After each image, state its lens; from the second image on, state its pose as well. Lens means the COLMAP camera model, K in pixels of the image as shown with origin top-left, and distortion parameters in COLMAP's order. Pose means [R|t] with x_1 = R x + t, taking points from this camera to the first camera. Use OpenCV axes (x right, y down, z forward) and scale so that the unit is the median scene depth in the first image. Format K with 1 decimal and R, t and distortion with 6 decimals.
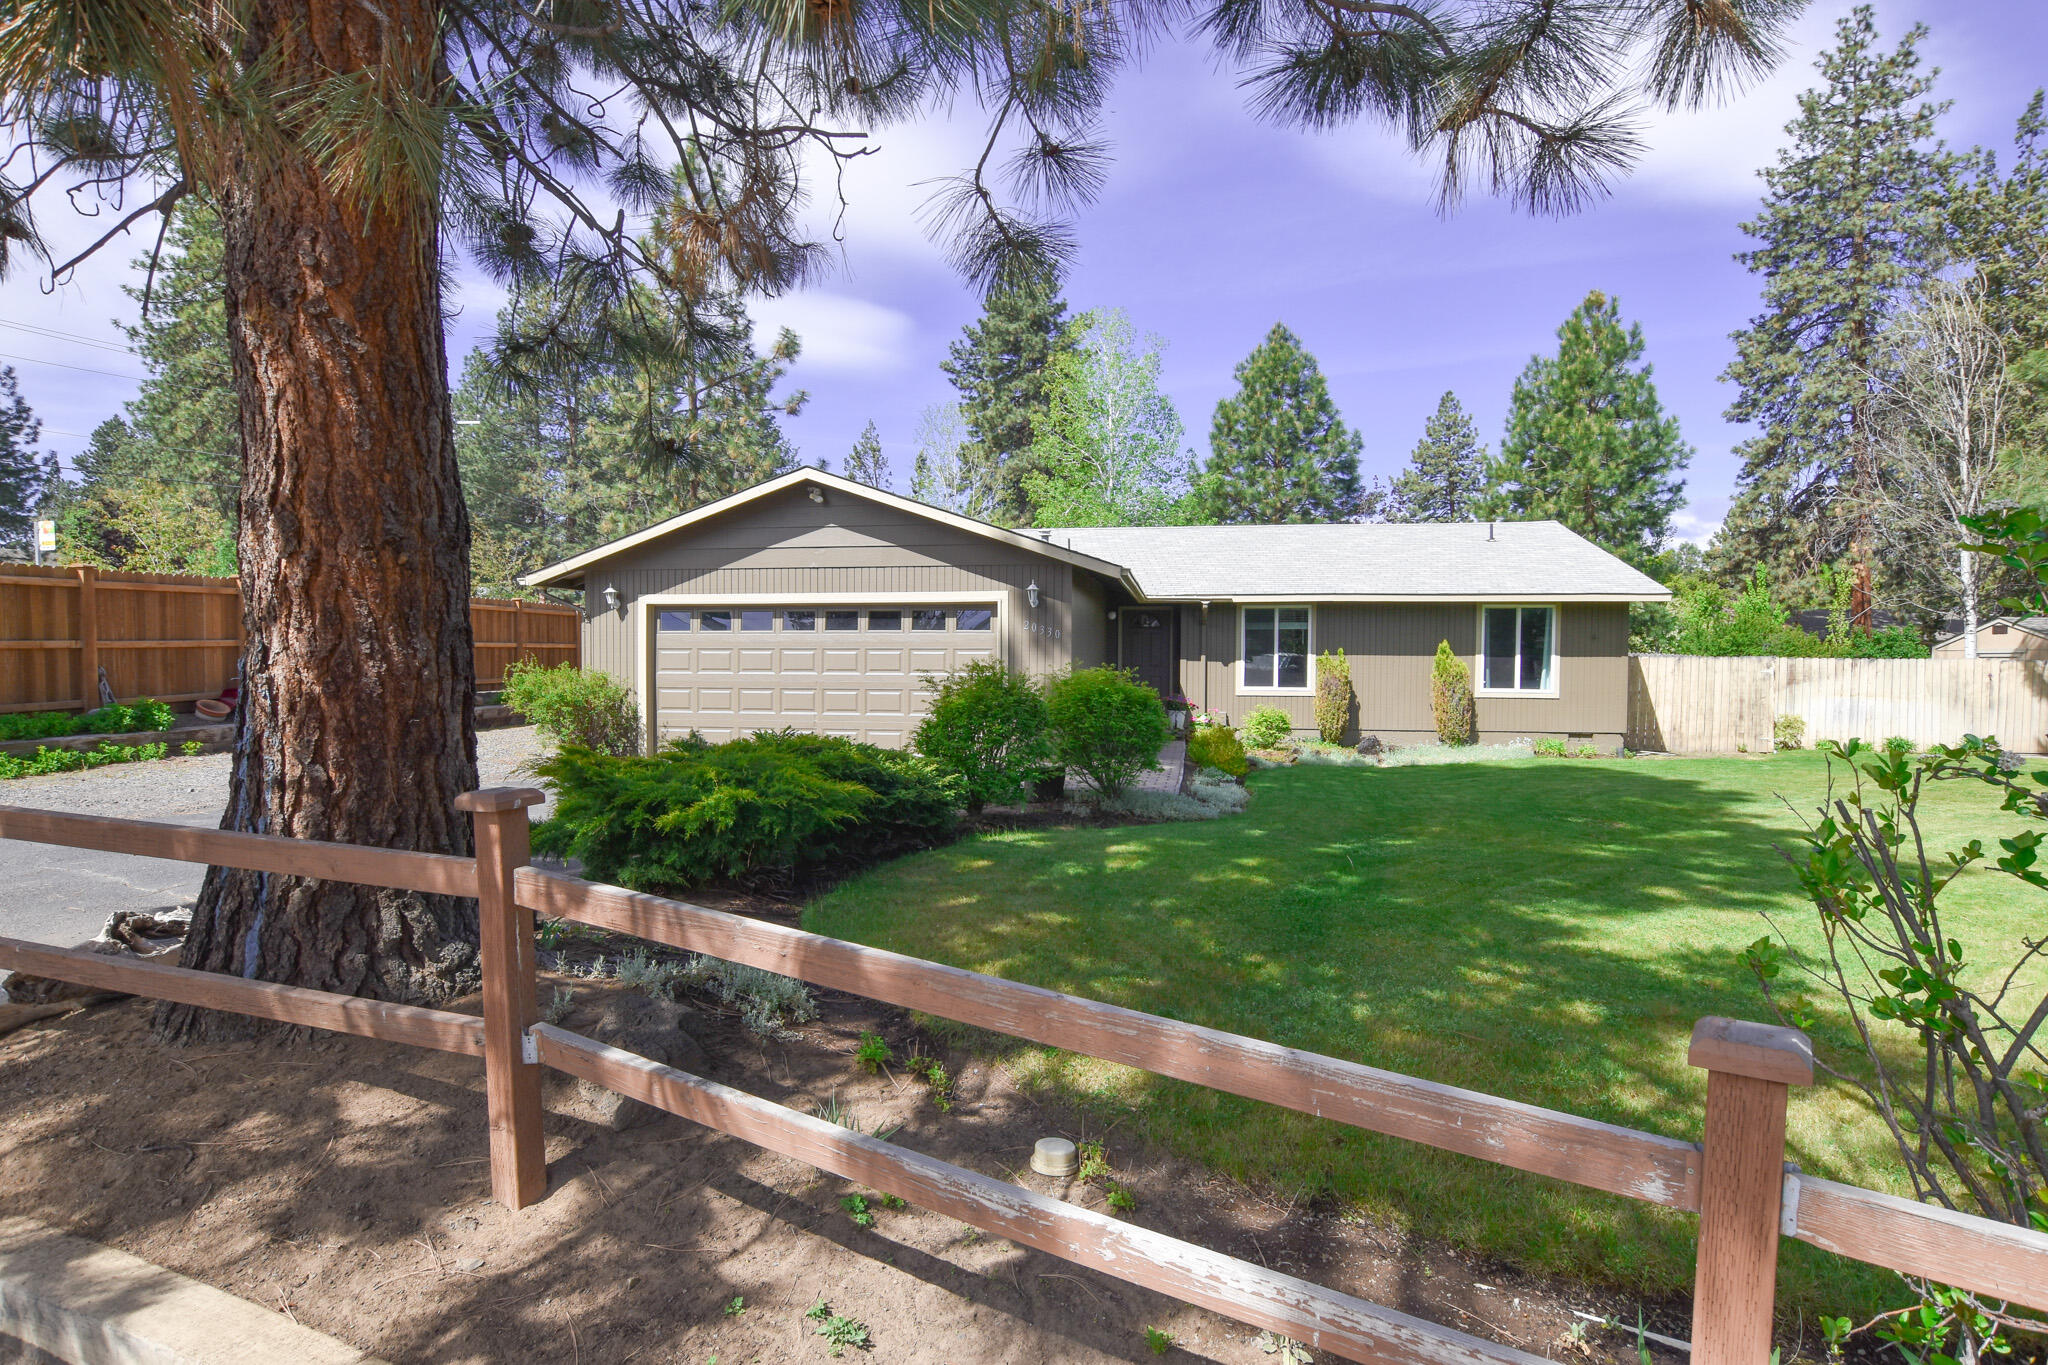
lens RADIAL K [[1051.2, 0, 1031.9], [0, 1051.2, 679.2], [0, 0, 1]] dist [-0.010910, -0.018731]
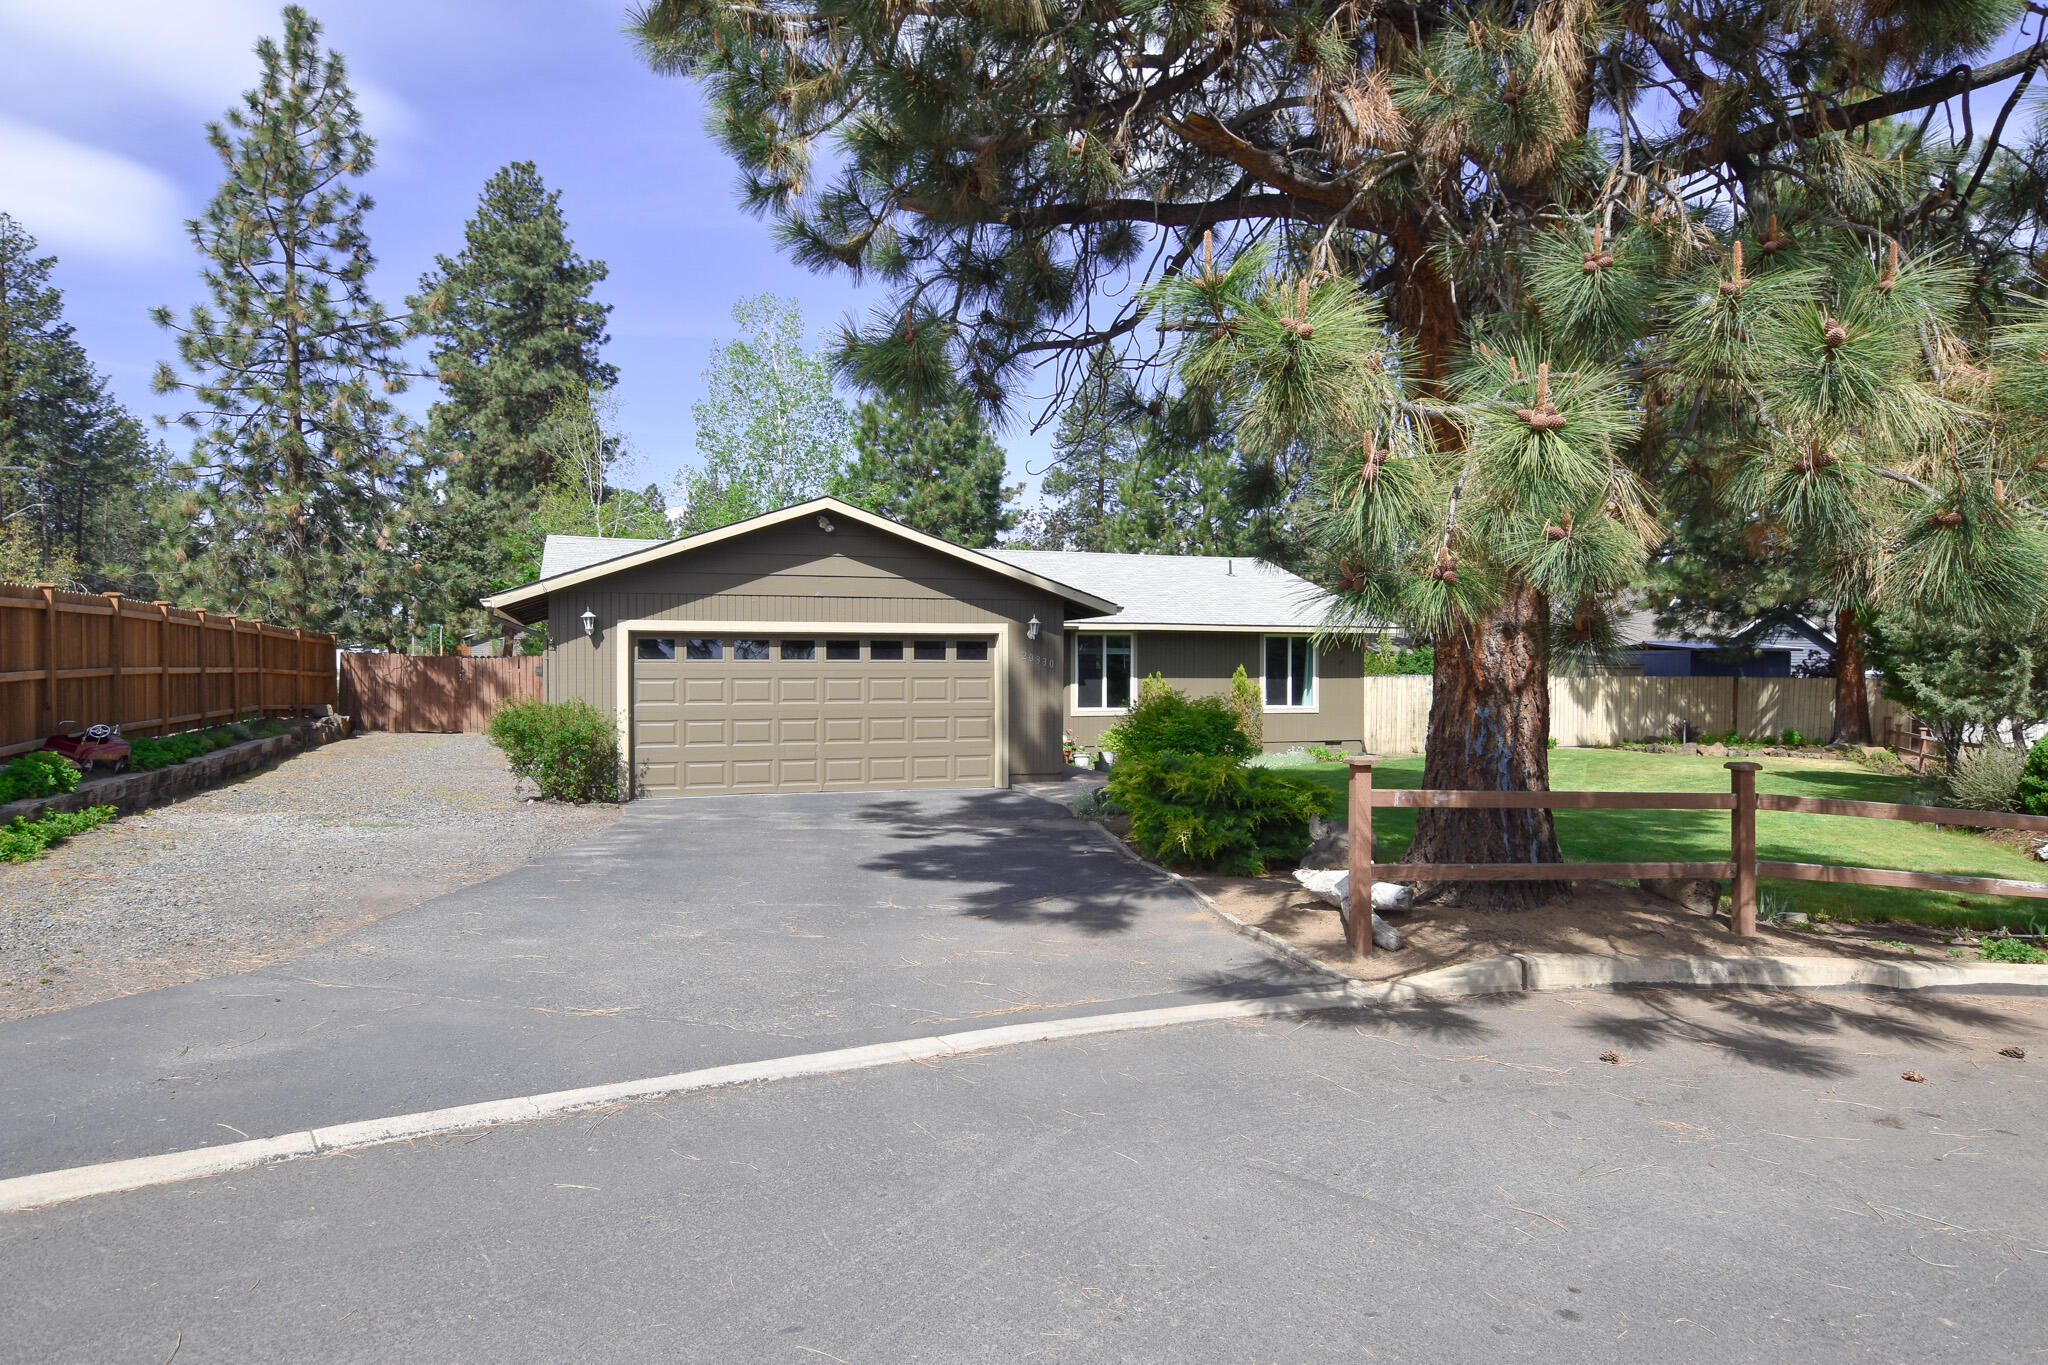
lens RADIAL K [[1229.8, 0, 1024.0], [0, 1229.8, 682.5], [0, 0, 1]] dist [-0.003279, -0.002032]
pose [[0.887635, -0.008316, 0.460473, -0.240767], [0.012541, 0.999903, -0.006117, -0.006514], [-0.460377, 0.011205, 0.887653, -0.051607]]
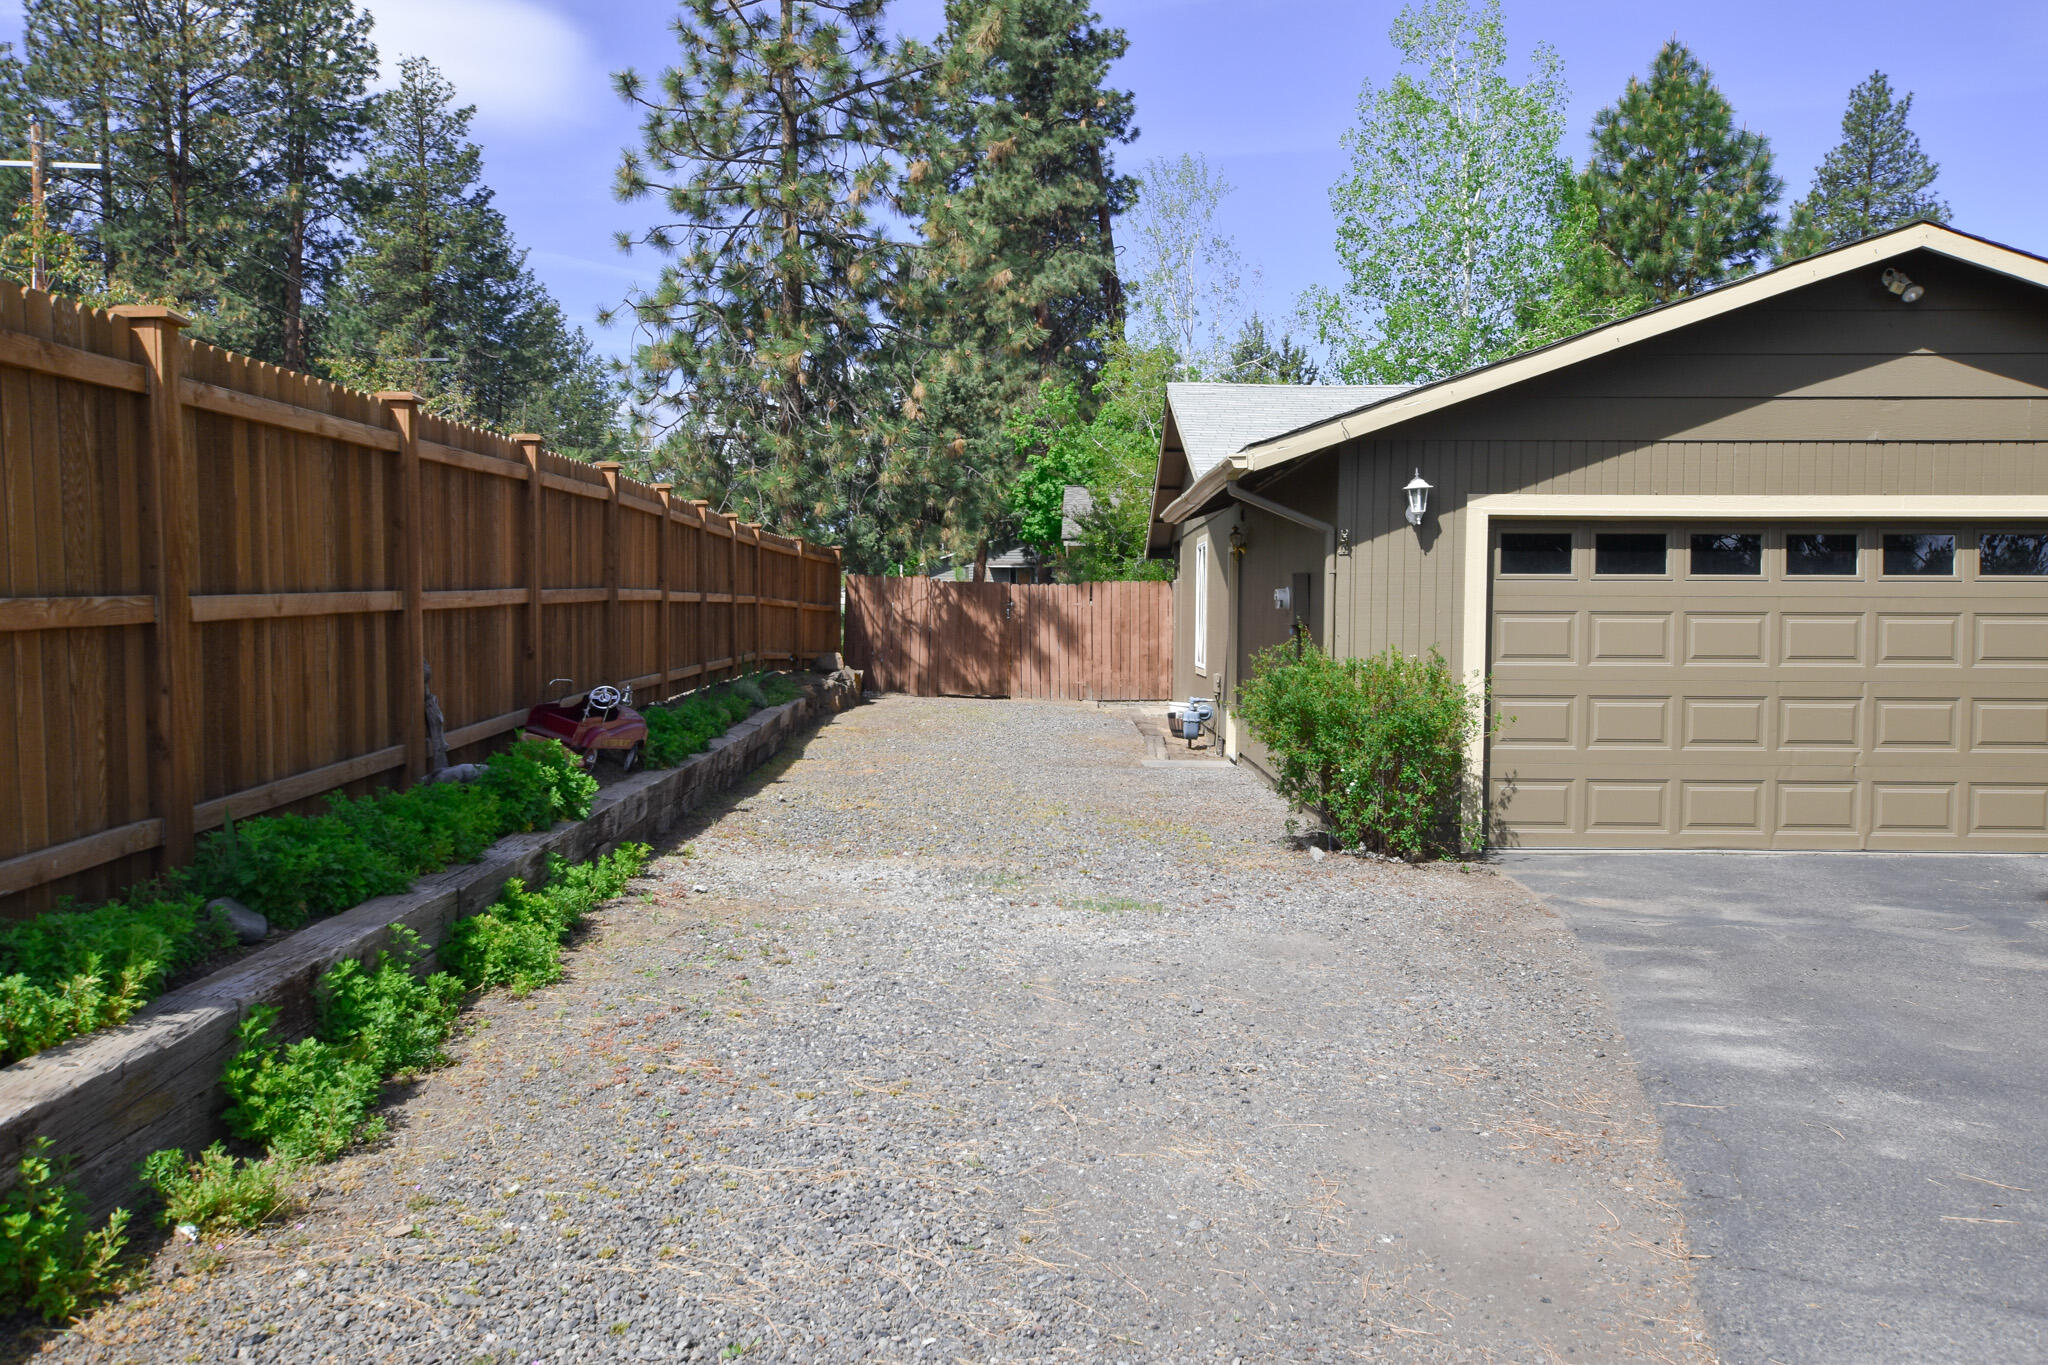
lens RADIAL K [[1696.8, 0, 1027.4], [0, 1696.8, 674.5], [0, 0, 1]] dist [-0.018439, 0.083660]
pose [[0.991794, -0.002406, 0.127820, -0.287108], [0.000100, 0.999837, 0.018045, -0.006691], [-0.127843, -0.017884, 0.991633, 0.123814]]
